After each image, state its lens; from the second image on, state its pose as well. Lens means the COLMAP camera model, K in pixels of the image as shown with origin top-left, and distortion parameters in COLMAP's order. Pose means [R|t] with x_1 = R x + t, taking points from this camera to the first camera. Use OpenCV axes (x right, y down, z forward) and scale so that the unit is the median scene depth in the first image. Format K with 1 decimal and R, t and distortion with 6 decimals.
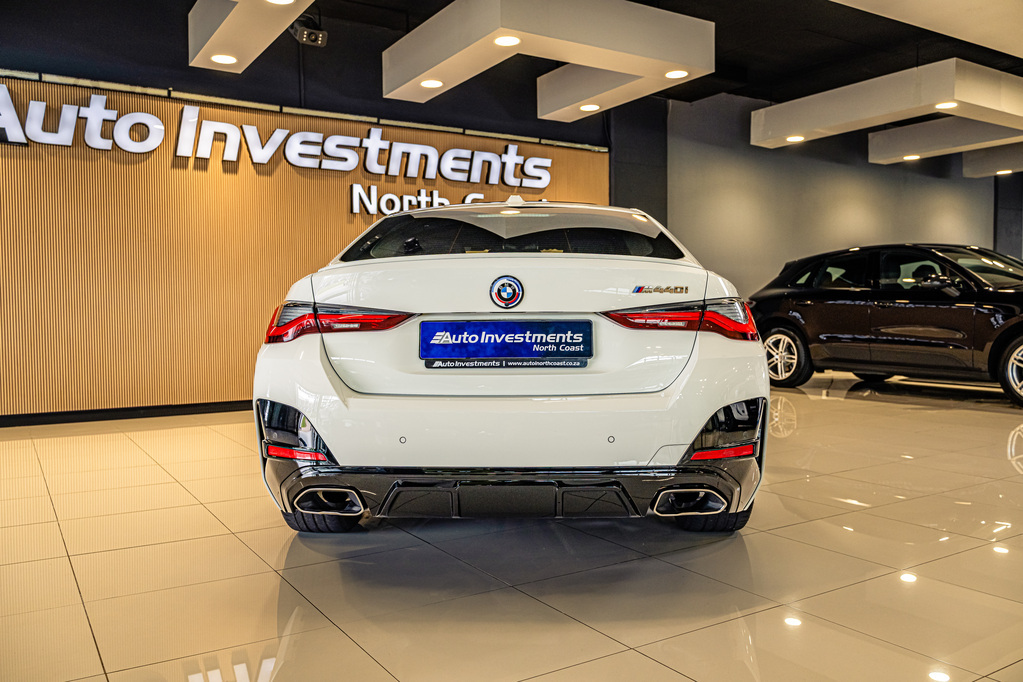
lens RADIAL K [[817.5, 0, 511.5], [0, 817.5, 341.0], [0, 0, 1]] dist [0.008502, -0.008304]
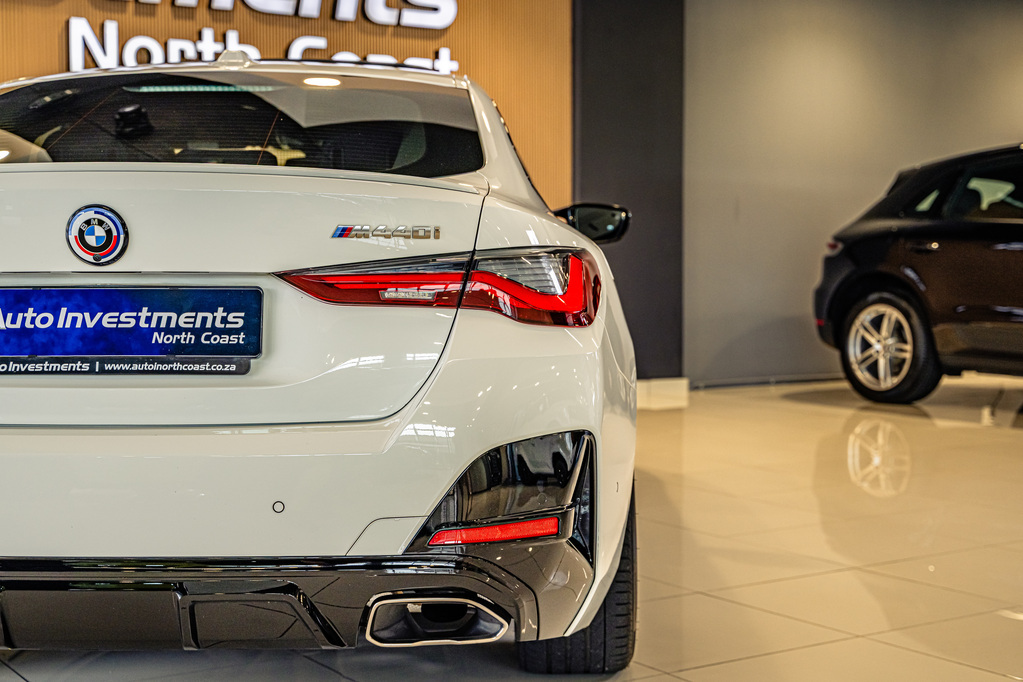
lens RADIAL K [[1540.5, 0, 511.5], [0, 1540.5, 341.0], [0, 0, 1]] dist [-0.020633, -0.054139]
pose [[0.999782, 0.005090, 0.020263, 0.242177], [-0.005482, 0.999798, 0.019339, -0.010548], [-0.020160, -0.019446, 0.999608, -0.026077]]
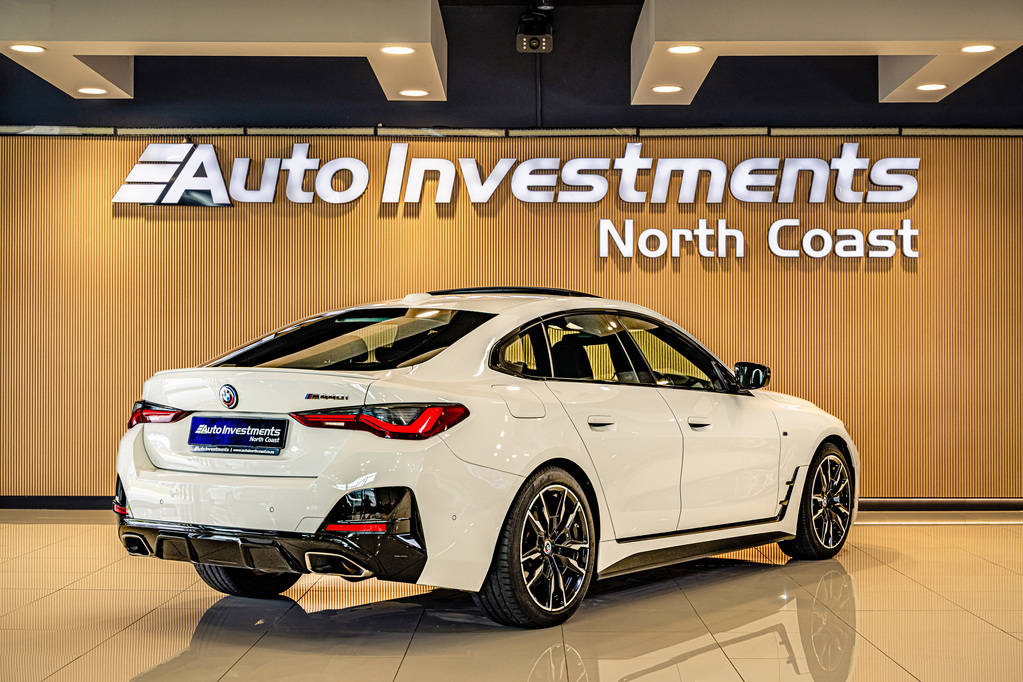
lens RADIAL K [[1603.1, 0, 511.5], [0, 1603.1, 341.0], [0, 0, 1]] dist [-0.011410, -0.089592]
pose [[0.844087, 0.000058, -0.536206, 1.745790], [-0.026405, 0.998791, -0.041459, -0.052734], [0.535556, 0.049153, 0.843068, -0.944358]]
